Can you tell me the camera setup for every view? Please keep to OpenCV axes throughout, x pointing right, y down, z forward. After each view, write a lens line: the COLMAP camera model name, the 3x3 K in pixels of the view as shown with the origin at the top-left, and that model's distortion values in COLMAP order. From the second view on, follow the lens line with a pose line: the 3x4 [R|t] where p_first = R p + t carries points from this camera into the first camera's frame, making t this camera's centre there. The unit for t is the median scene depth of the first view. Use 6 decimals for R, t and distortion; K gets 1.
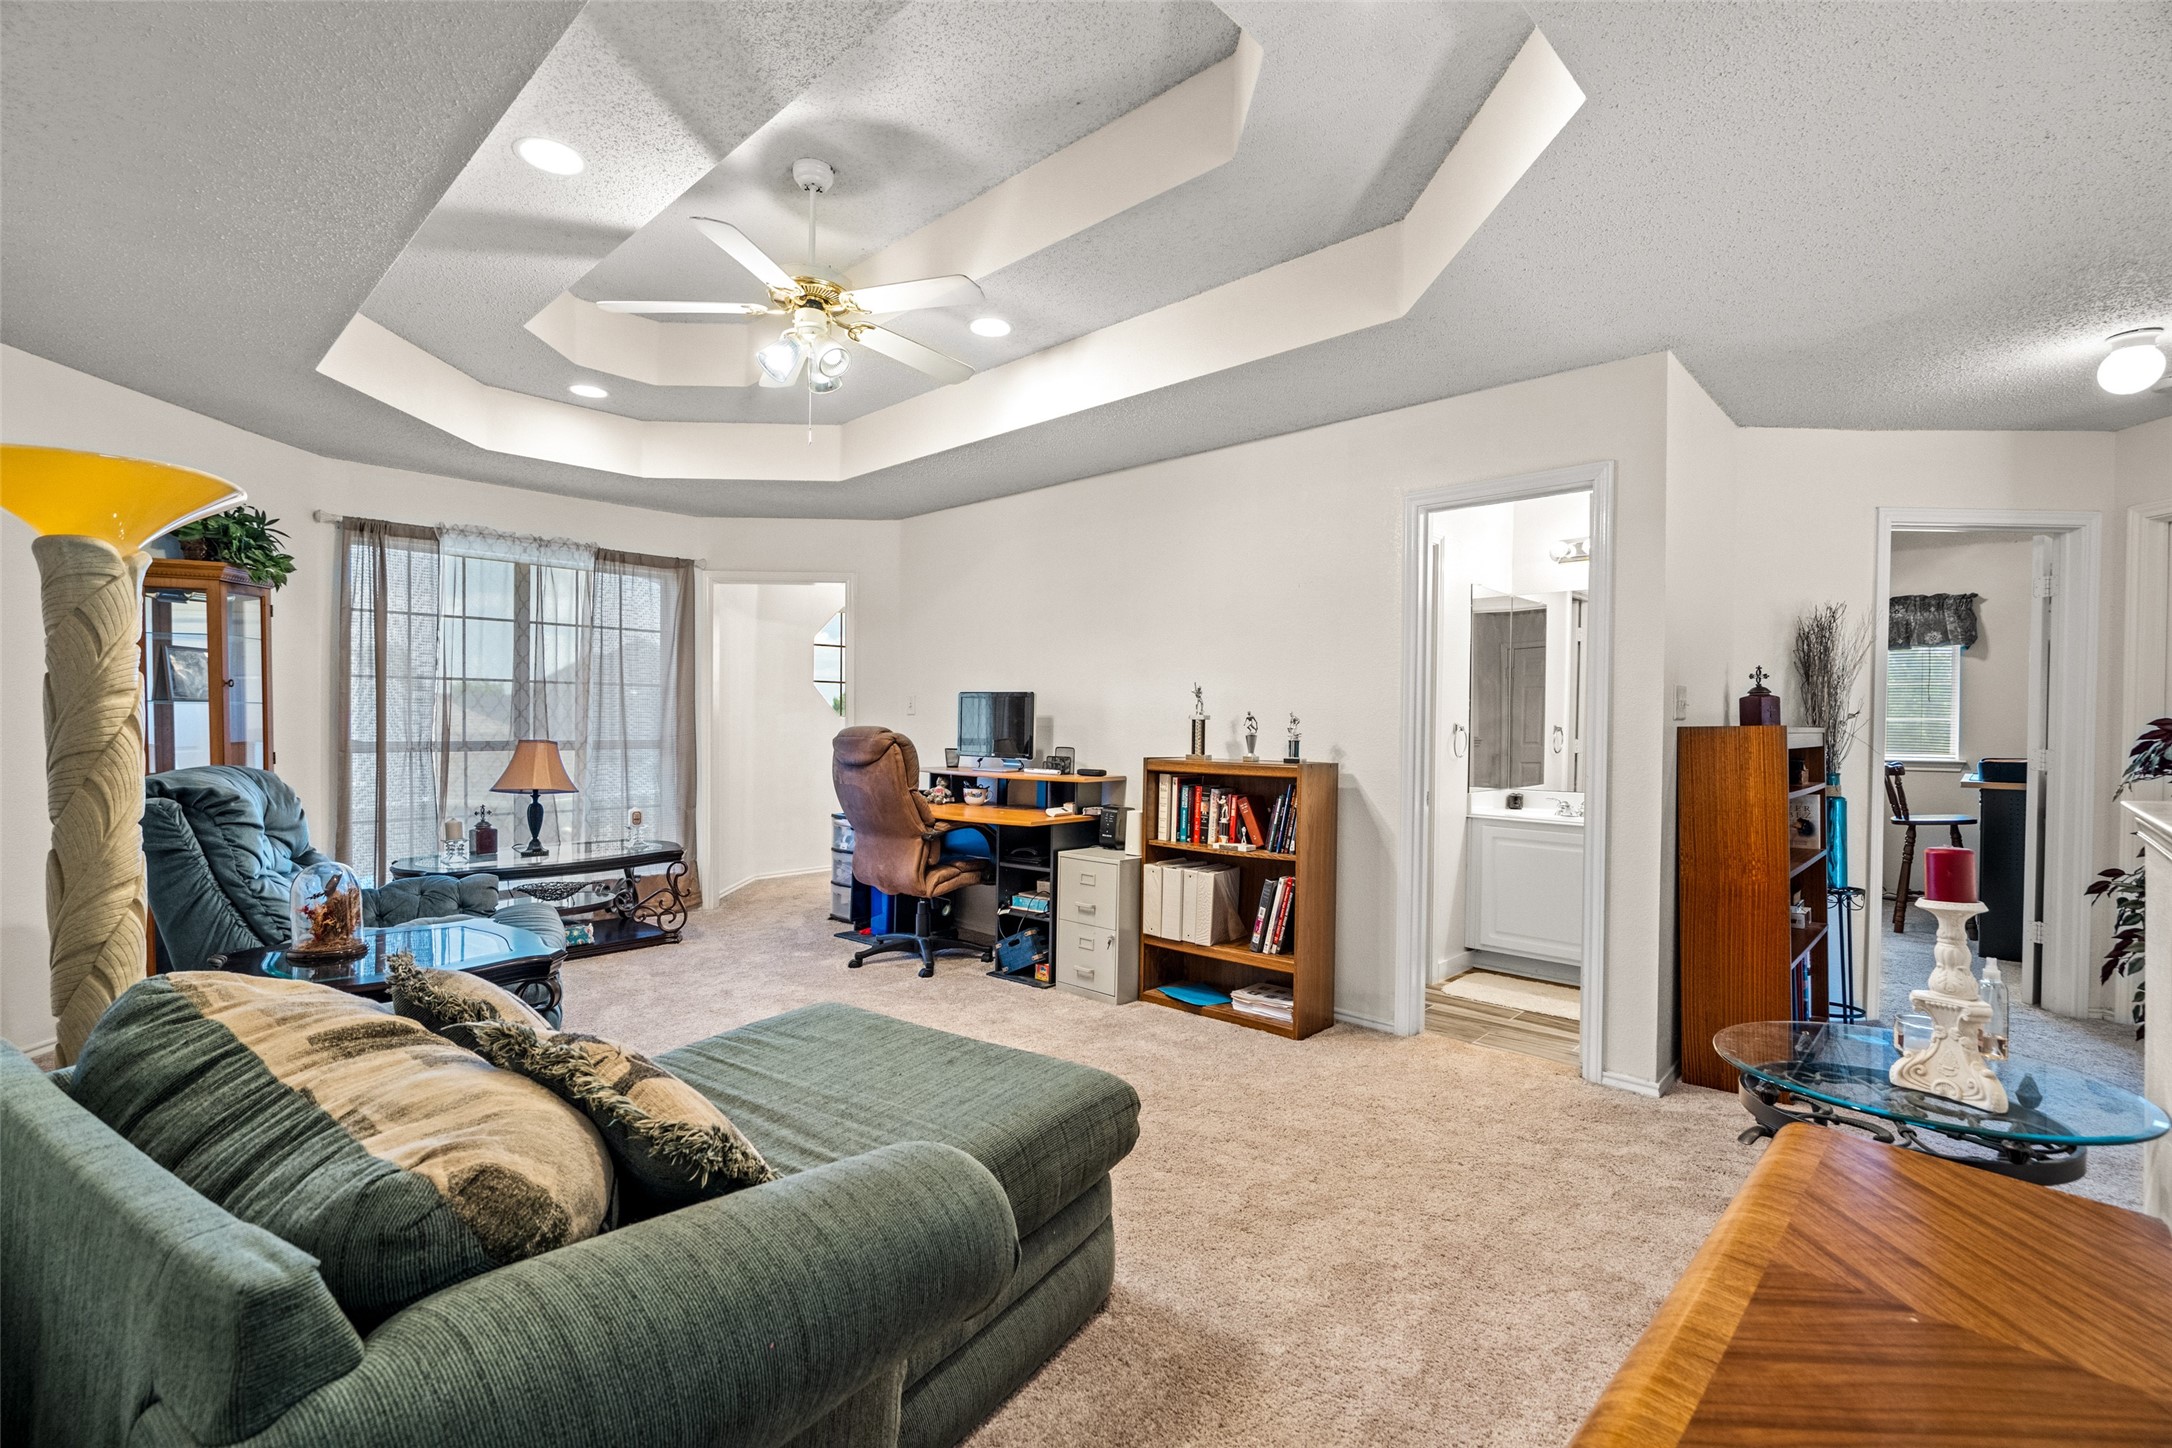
lens RADIAL K [[972.6, 0, 1088.0], [0, 972.6, 731.5], [0, 0, 1]] dist [-0.002750, 0.000172]
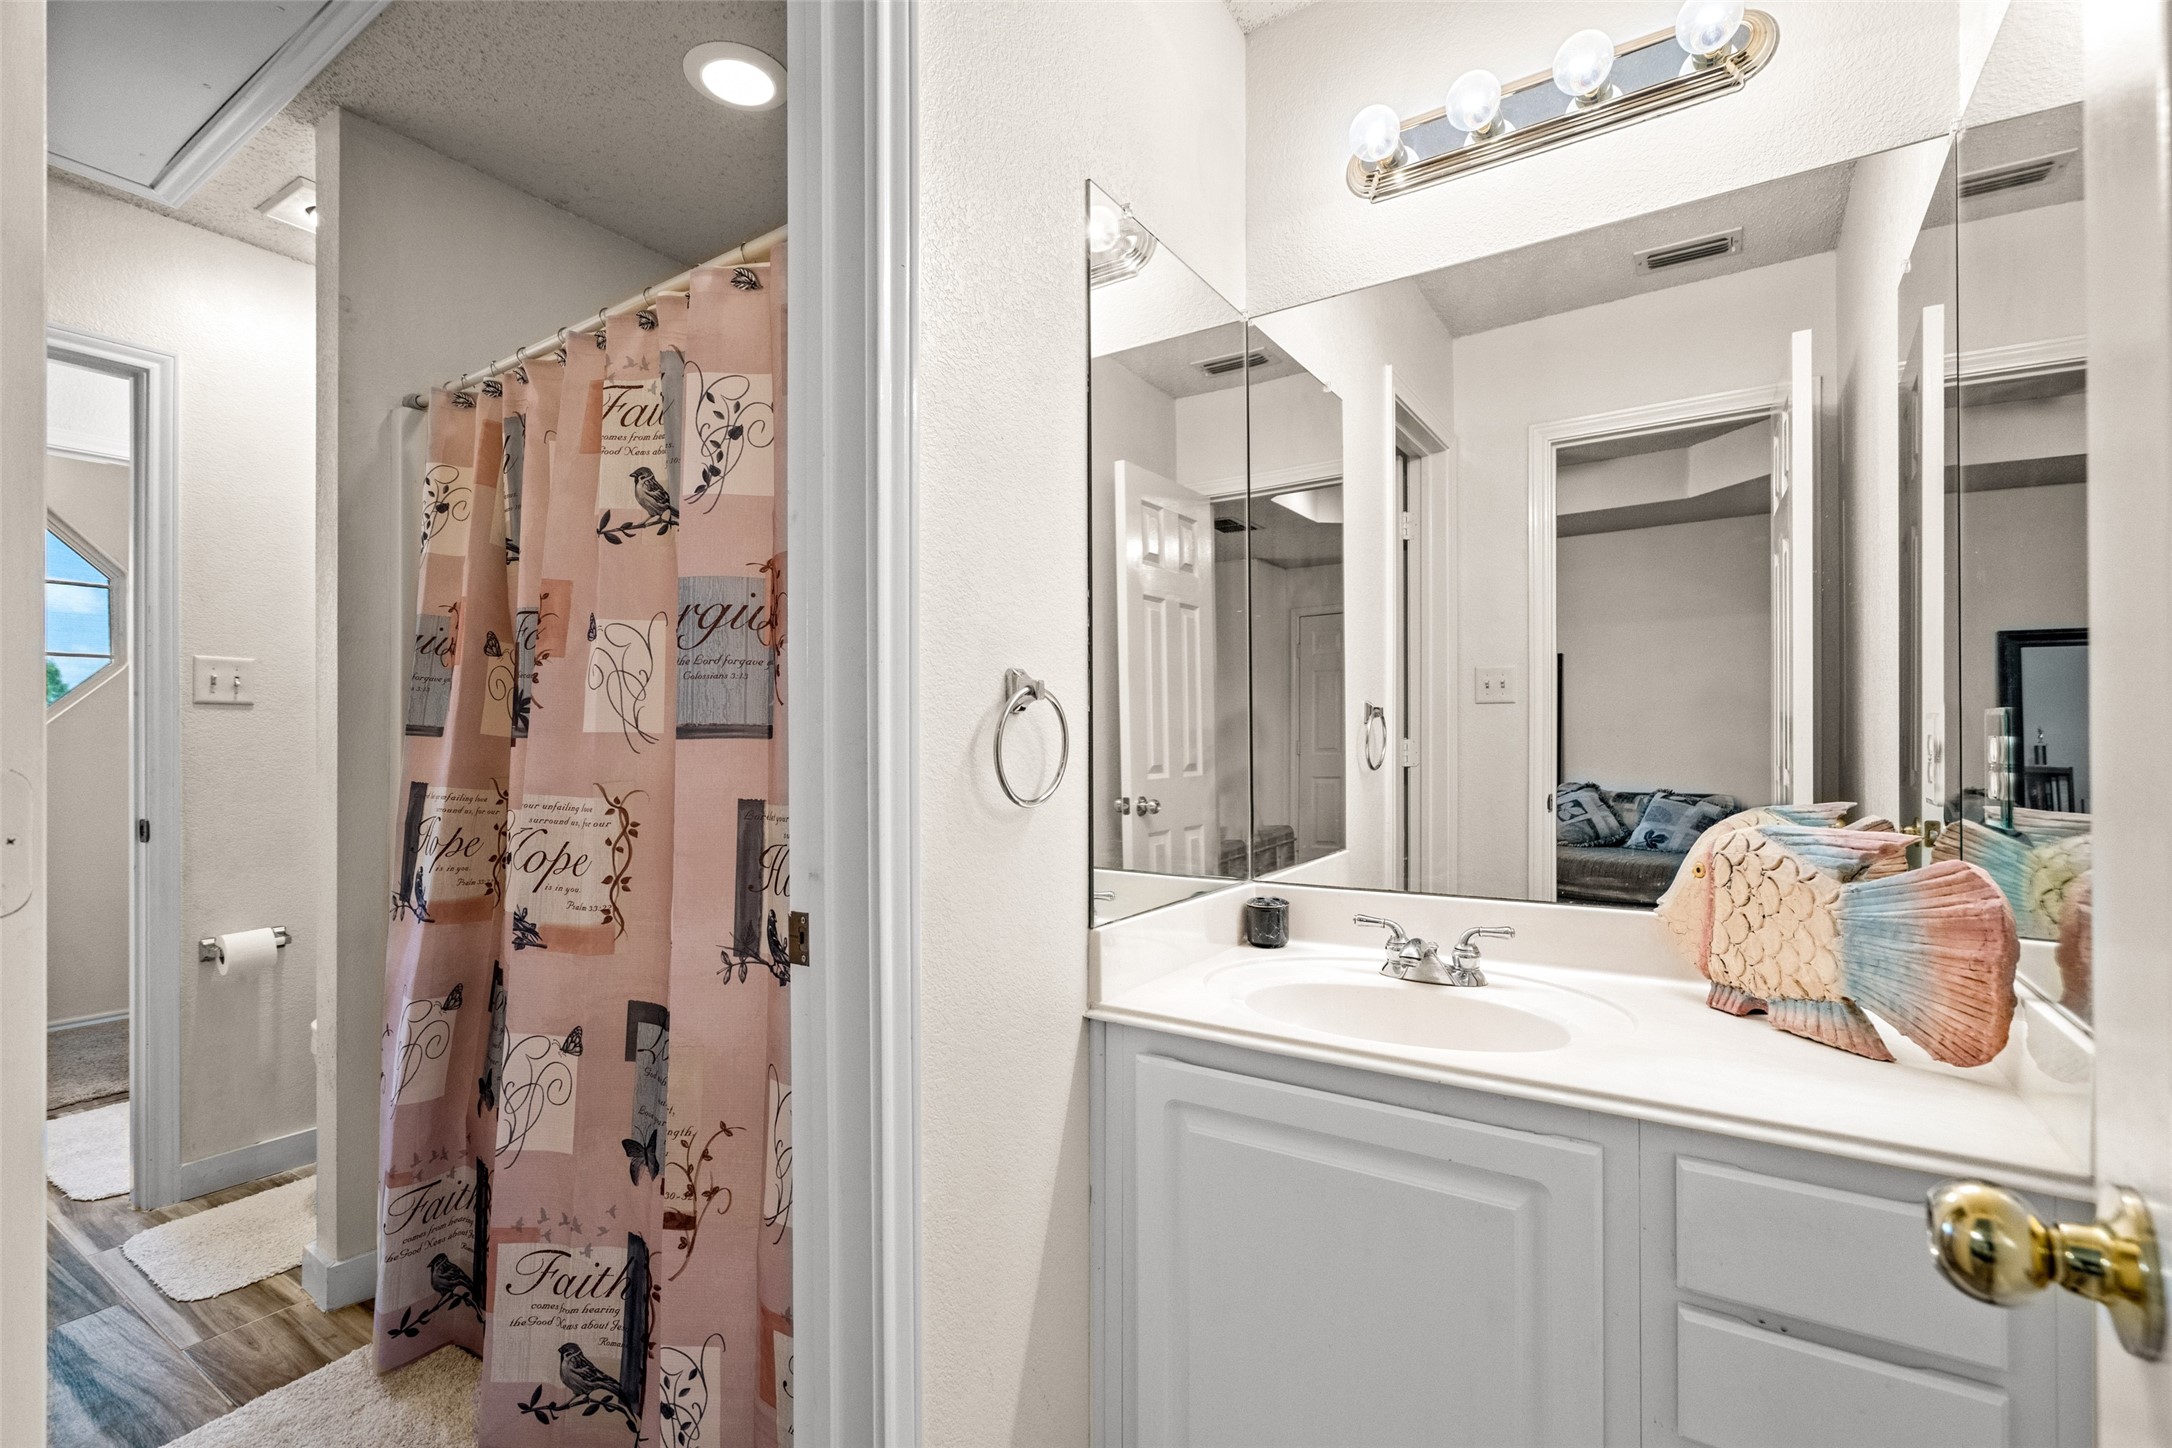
lens RADIAL K [[972.6, 0, 1080.0], [0, 972.6, 730.4], [0, 0, 1]] dist [-0.002750, 0.000172]
pose [[0.983649, -0.006382, 0.179983, 0.332338], [0.009615, 0.999808, -0.017095, 0.014411], [-0.179839, 0.018546, 0.983521, 0.717771]]
